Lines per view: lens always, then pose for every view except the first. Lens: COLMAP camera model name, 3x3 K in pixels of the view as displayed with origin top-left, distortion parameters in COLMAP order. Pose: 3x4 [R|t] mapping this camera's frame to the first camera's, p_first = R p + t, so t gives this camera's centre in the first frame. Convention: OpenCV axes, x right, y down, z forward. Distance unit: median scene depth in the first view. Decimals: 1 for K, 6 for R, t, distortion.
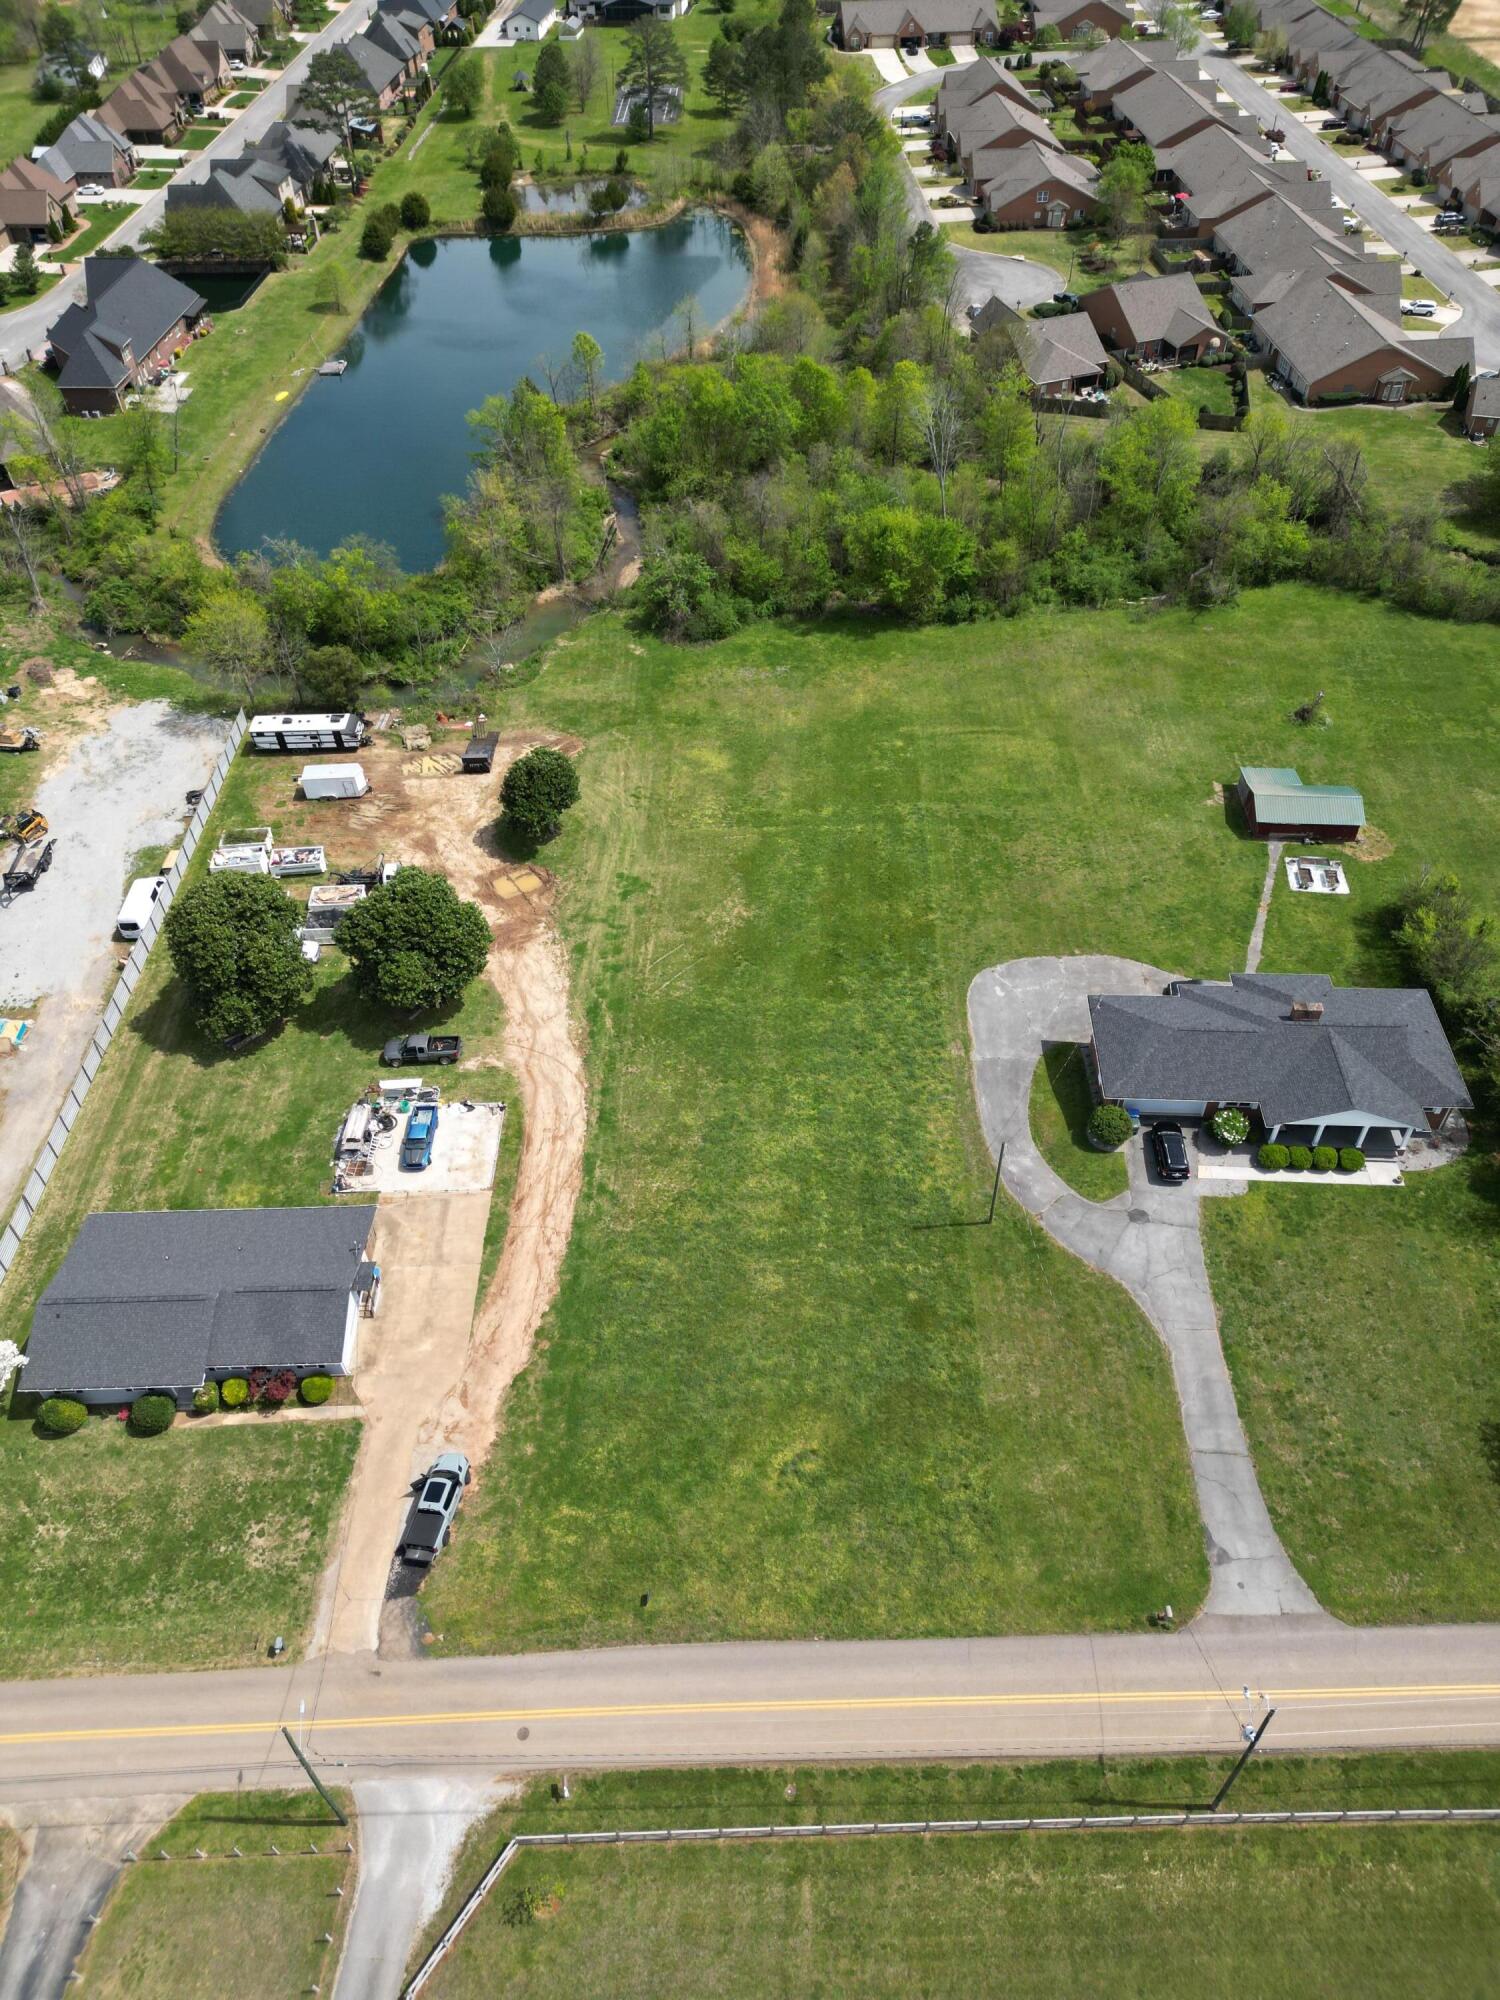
lens RADIAL K [[1411.3, 0, 750.0], [0, 1411.3, 1000.0], [0, 0, 1]] dist [0.067233, -0.064768]
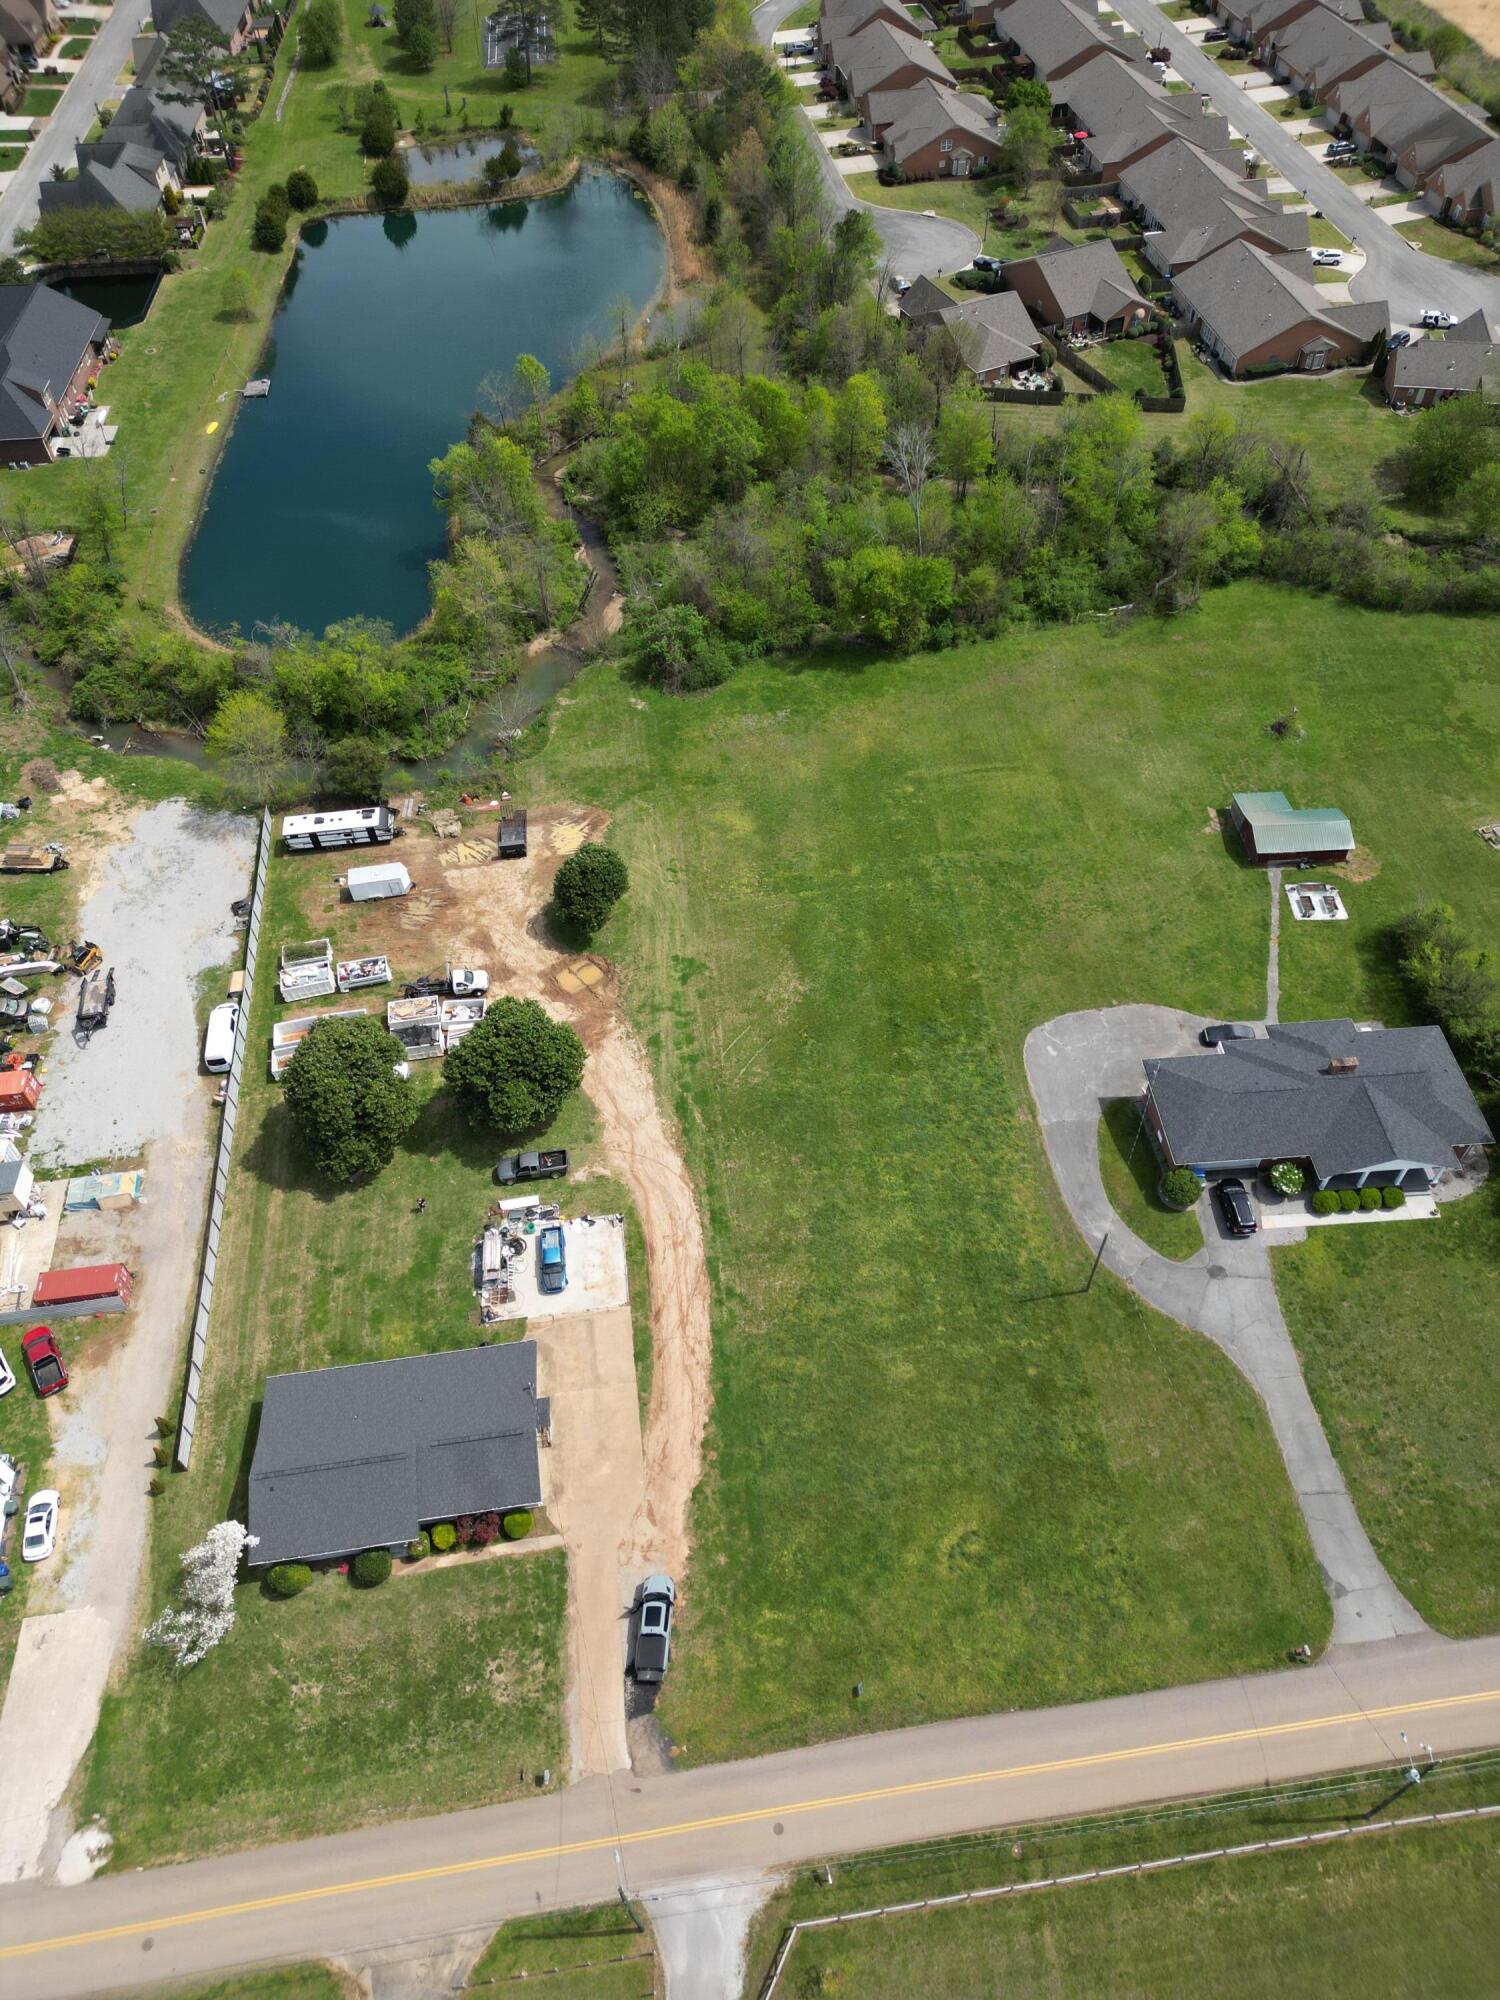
lens RADIAL K [[1403.1, 0, 750.4], [0, 1403.1, 1003.9], [0, 0, 1]] dist [0.072800, -0.070560]
pose [[0.992555, -0.096812, 0.073911, -0.120691], [0.089419, 0.991208, 0.097524, -0.156130], [-0.082703, -0.090189, 0.992485, -0.047476]]
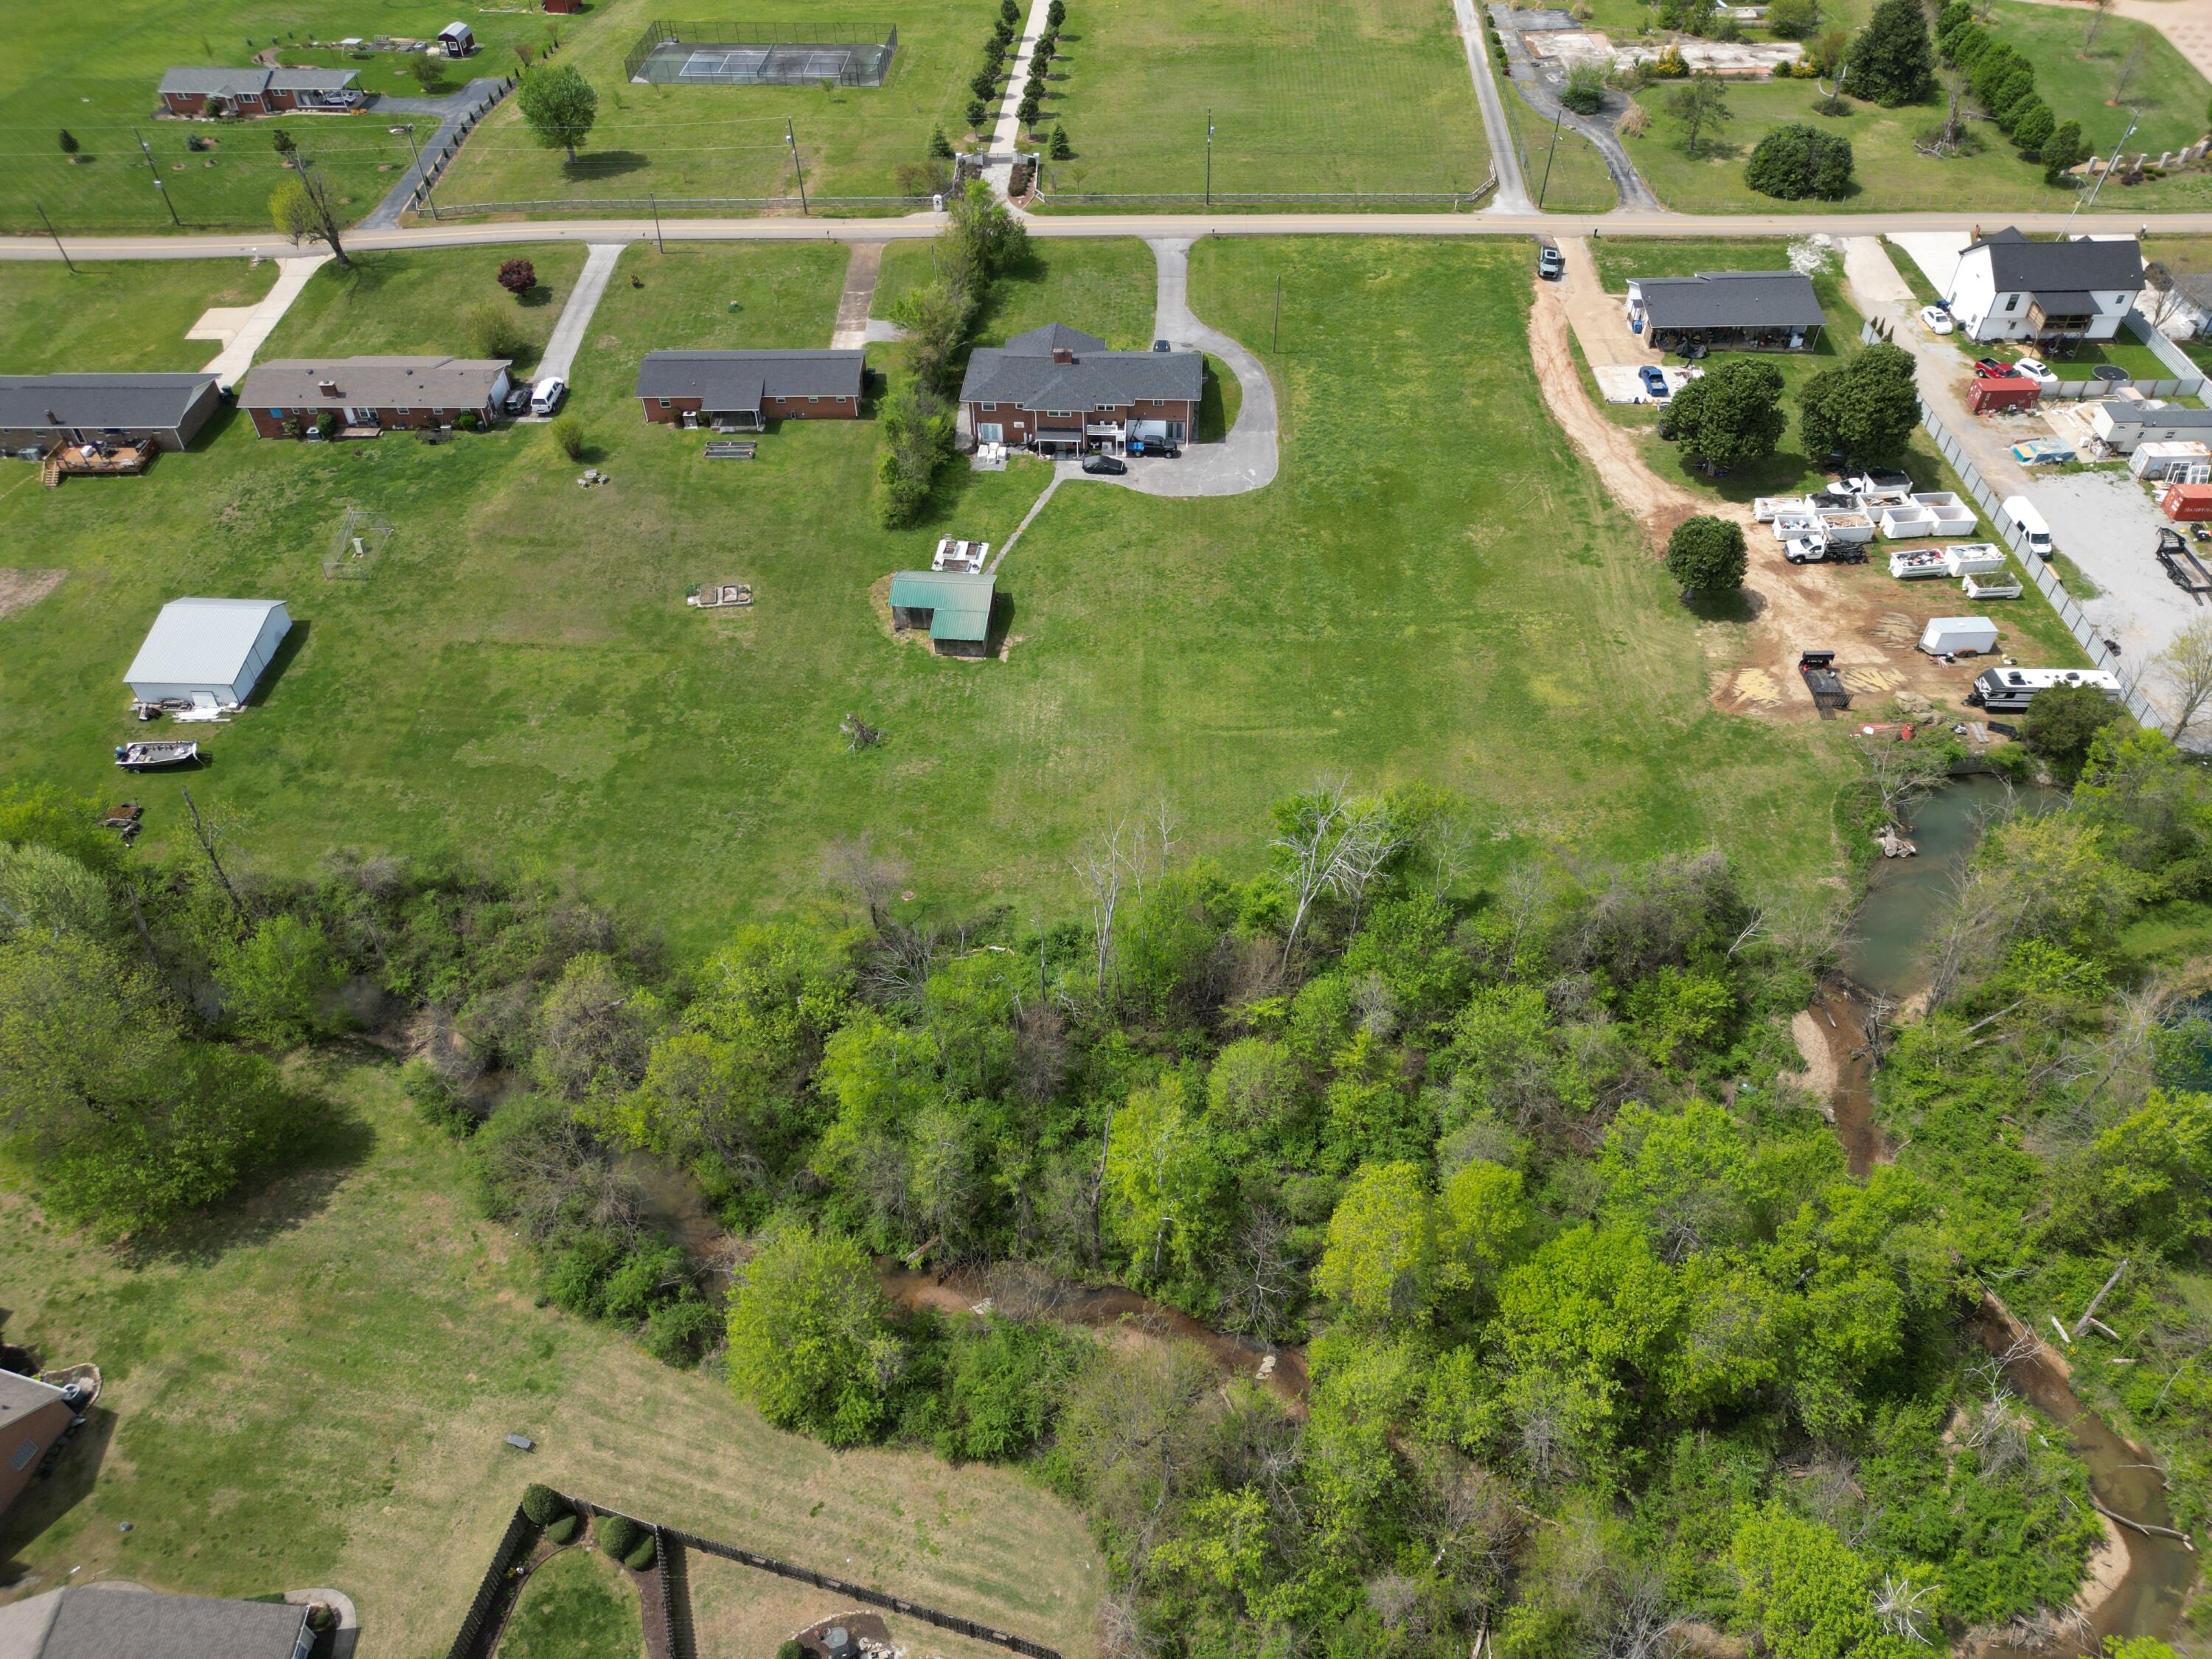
lens RADIAL K [[1531.3, 0, 1104.4], [0, 1531.3, 840.7], [0, 0, 1]] dist [0.073138, -0.074430]
pose [[-0.999521, 0.015984, 0.026504, 0.259175], [0.026668, 0.010101, 0.999593, -1.293437], [0.015709, 0.999821, -0.010522, 1.249569]]
